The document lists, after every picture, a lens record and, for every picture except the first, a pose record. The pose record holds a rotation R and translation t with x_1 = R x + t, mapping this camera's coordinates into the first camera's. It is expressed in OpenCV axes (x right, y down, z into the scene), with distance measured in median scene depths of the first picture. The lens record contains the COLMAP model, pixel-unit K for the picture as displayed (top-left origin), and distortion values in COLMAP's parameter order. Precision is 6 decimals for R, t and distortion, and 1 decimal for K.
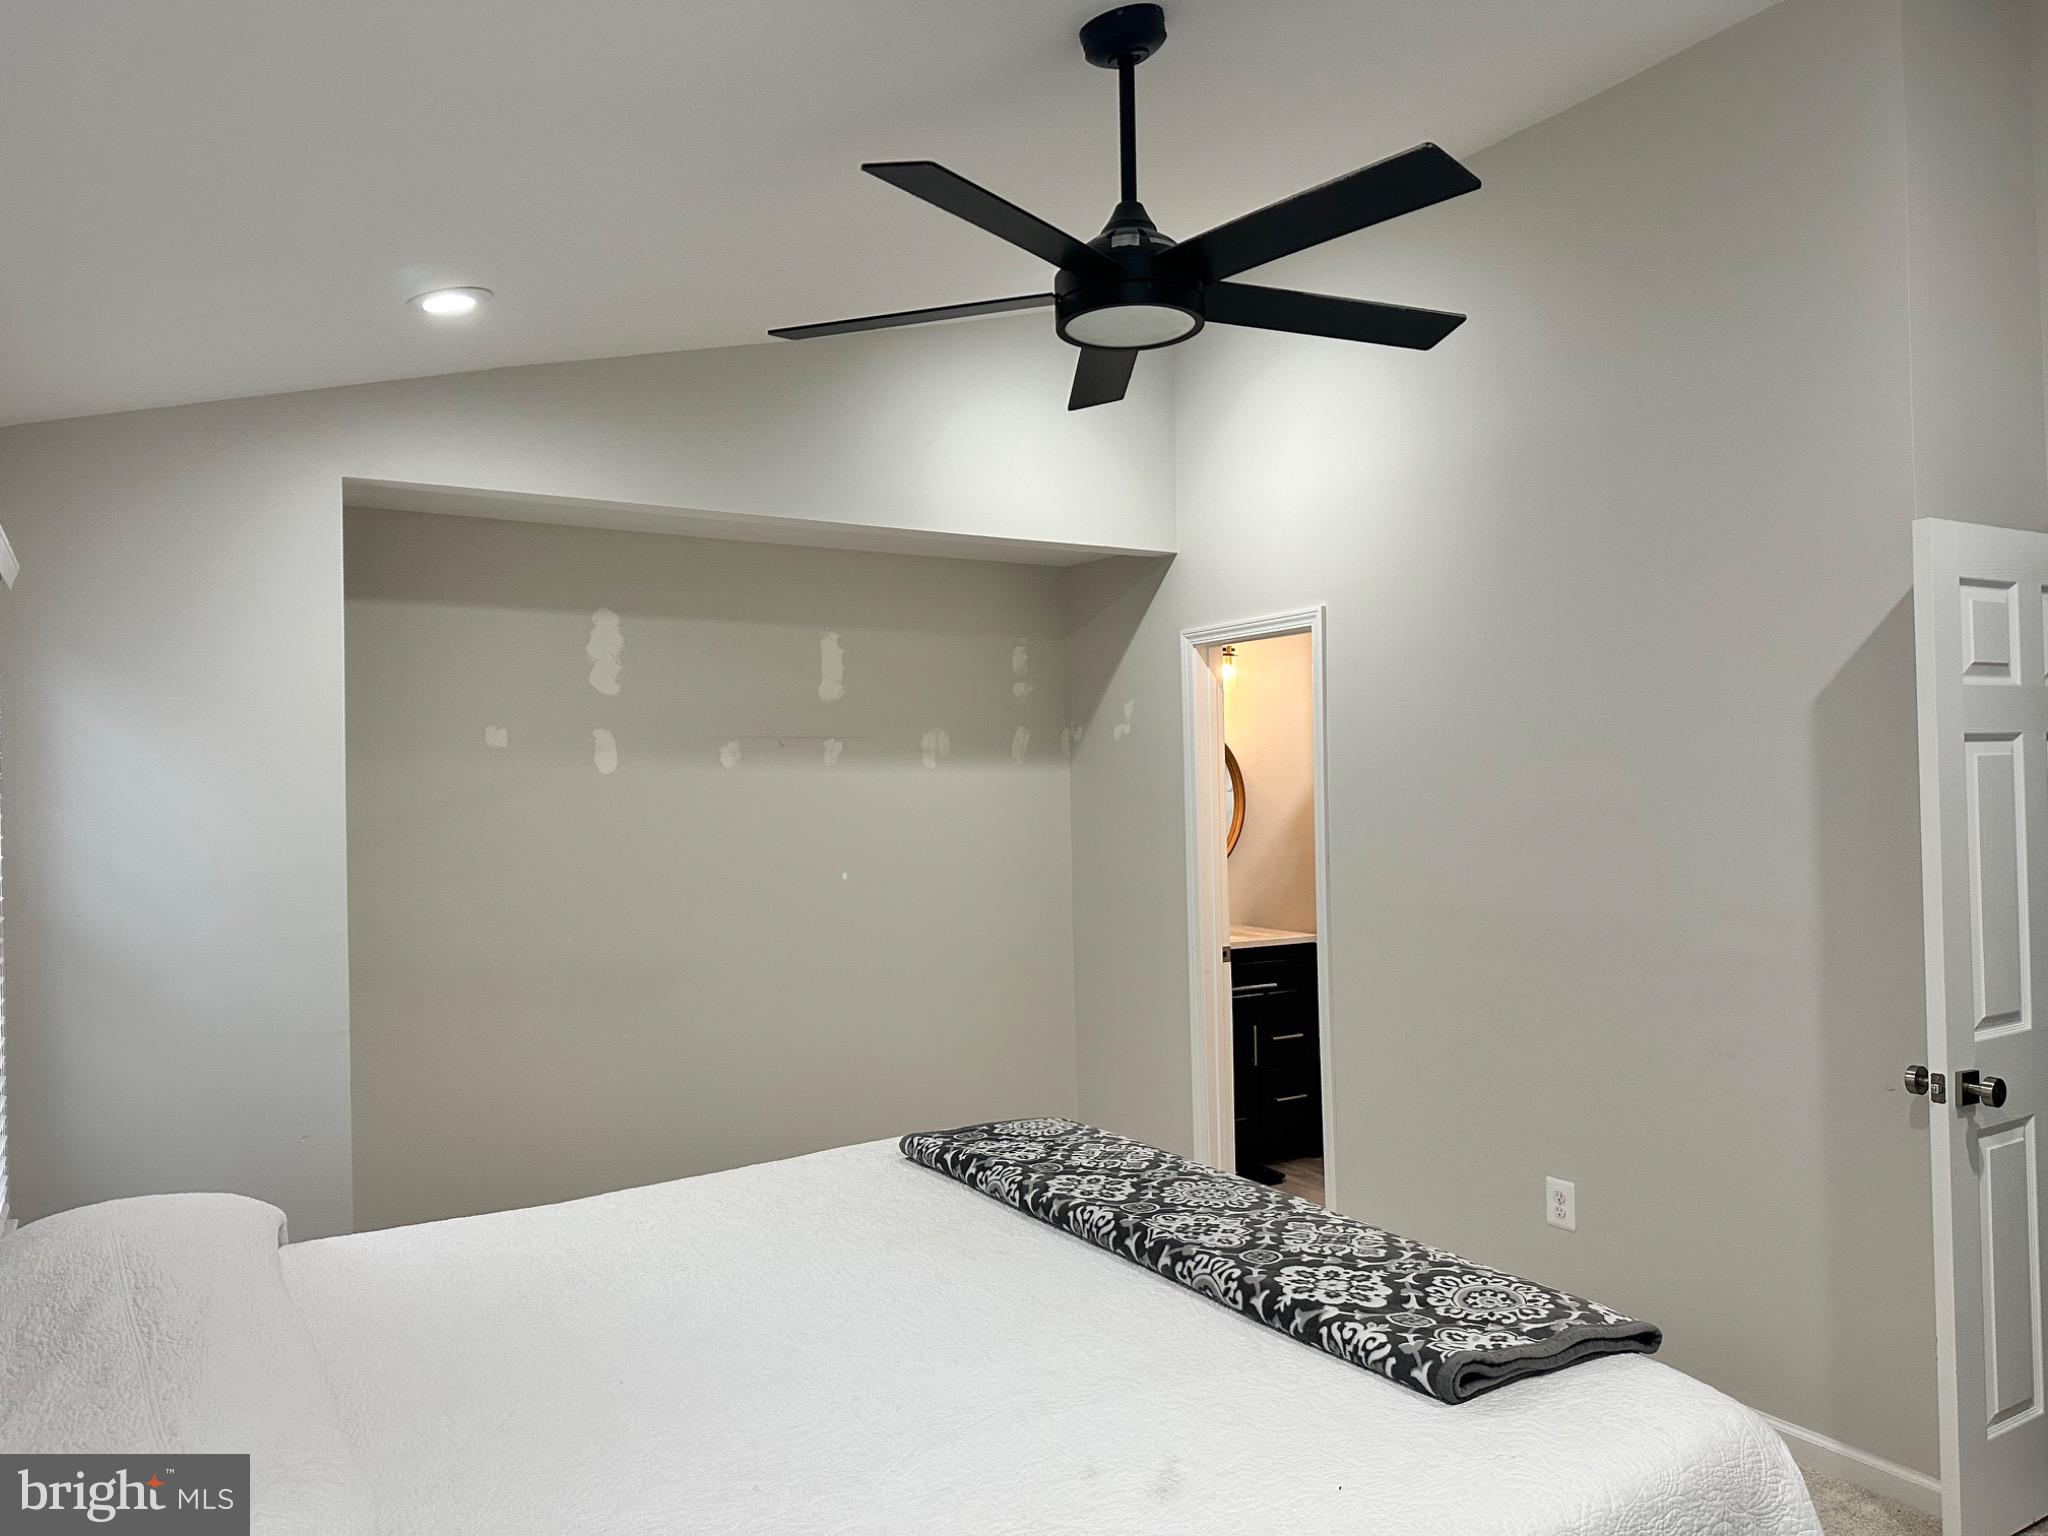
lens RADIAL K [[1326.9, 0, 1015.4], [0, 1326.9, 771.4], [0, 0, 1]] dist [0.041260, -0.000837]
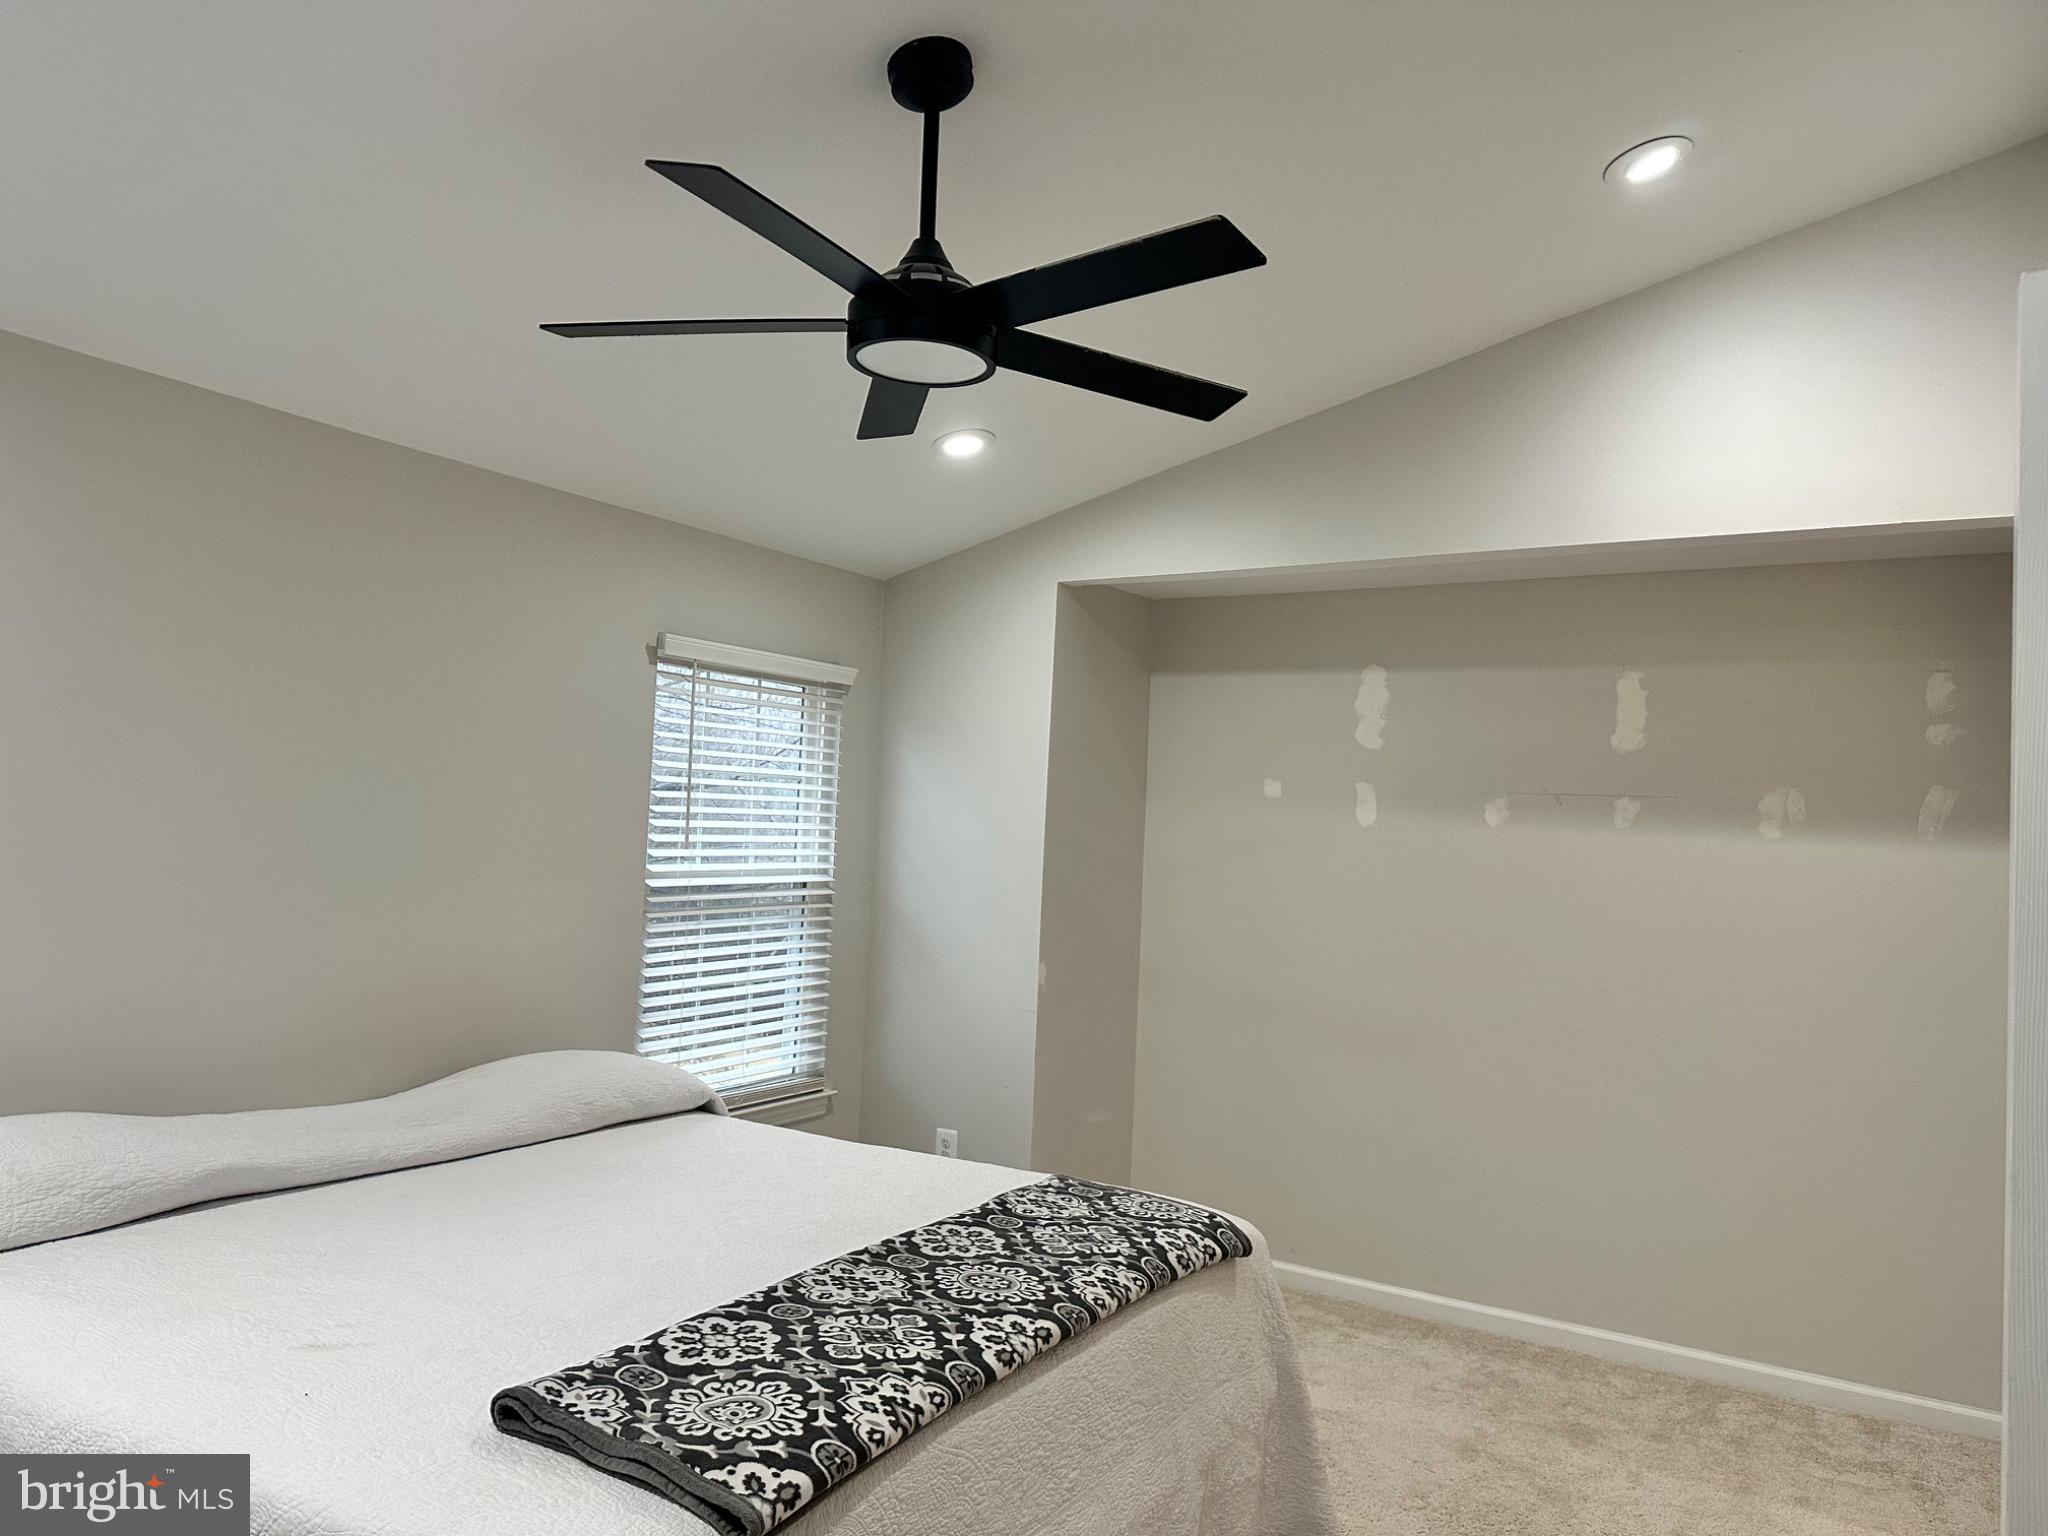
lens RADIAL K [[1326.9, 0, 1015.4], [0, 1326.9, 771.4], [0, 0, 1]] dist [0.041260, -0.000837]
pose [[0.493045, -0.000250, -0.870004, 0.445702], [-0.044325, 0.998694, -0.025407, -0.002586], [0.868874, 0.051090, 0.492390, 0.262890]]
